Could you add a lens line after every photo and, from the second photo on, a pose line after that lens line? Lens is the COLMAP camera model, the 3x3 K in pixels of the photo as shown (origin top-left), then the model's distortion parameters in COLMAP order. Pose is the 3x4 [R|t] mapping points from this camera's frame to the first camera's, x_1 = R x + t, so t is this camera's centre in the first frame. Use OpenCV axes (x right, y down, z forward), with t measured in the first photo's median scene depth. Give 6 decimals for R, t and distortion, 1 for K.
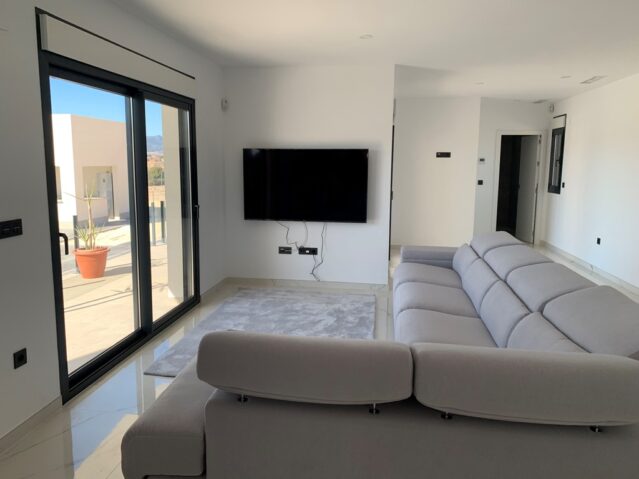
lens RADIAL K [[492.3, 0, 319.5], [0, 492.3, 239.5], [0, 0, 1]] dist [0.003119, -0.000174]
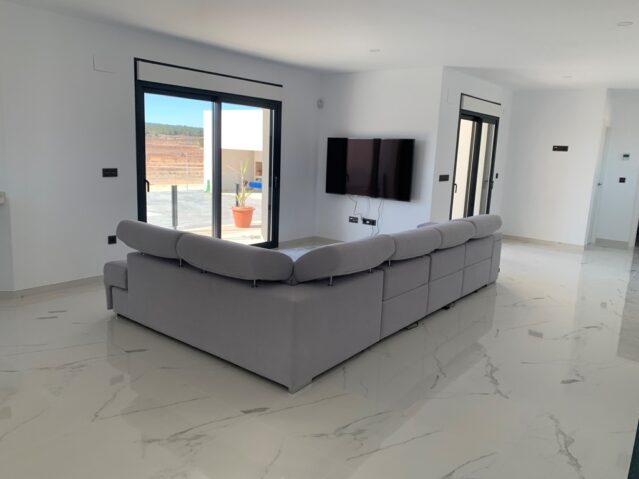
lens RADIAL K [[492.5, 0, 319.5], [0, 492.5, 239.5], [0, 0, 1]] dist [0.030062, 0.000120]
pose [[0.859774, 0.119027, -0.496610, 0.496986], [-0.113095, 0.992691, 0.042129, 0.029733], [0.497994, 0.019943, 0.866951, -0.134148]]
